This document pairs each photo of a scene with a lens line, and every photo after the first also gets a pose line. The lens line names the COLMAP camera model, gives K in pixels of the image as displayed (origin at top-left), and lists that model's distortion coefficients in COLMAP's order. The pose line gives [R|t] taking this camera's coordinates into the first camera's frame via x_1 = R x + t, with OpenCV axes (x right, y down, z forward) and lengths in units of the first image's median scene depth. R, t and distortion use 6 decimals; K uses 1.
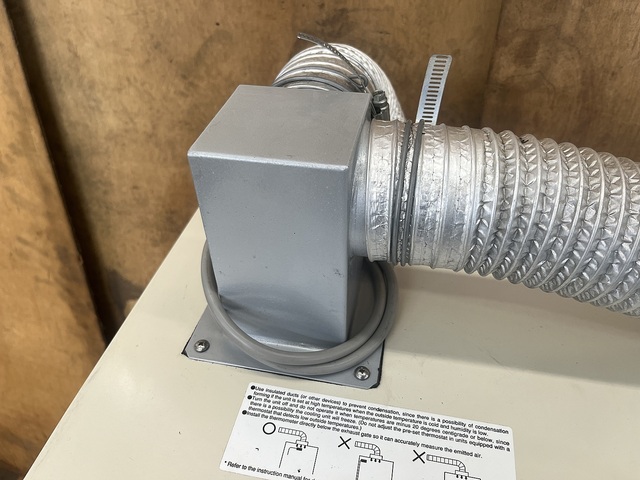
lens RADIAL K [[477.7, 0, 320.0], [0, 477.7, 240.0], [0, 0, 1]] dist [0.024480, -0.077439]
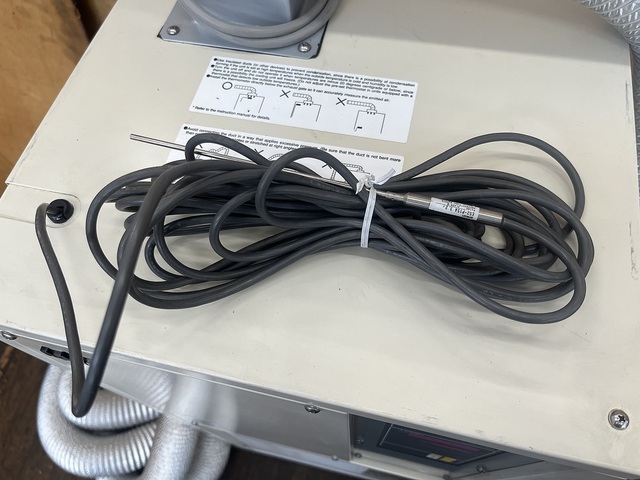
lens RADIAL K [[477.7, 0, 320.0], [0, 477.7, 240.0], [0, 0, 1]] dist [0.024480, -0.077439]
pose [[0.999122, 0.013787, -0.039557, 0.191034], [0.002149, 0.926178, 0.377080, 0.288905], [0.041836, -0.376834, 0.925336, -0.310730]]
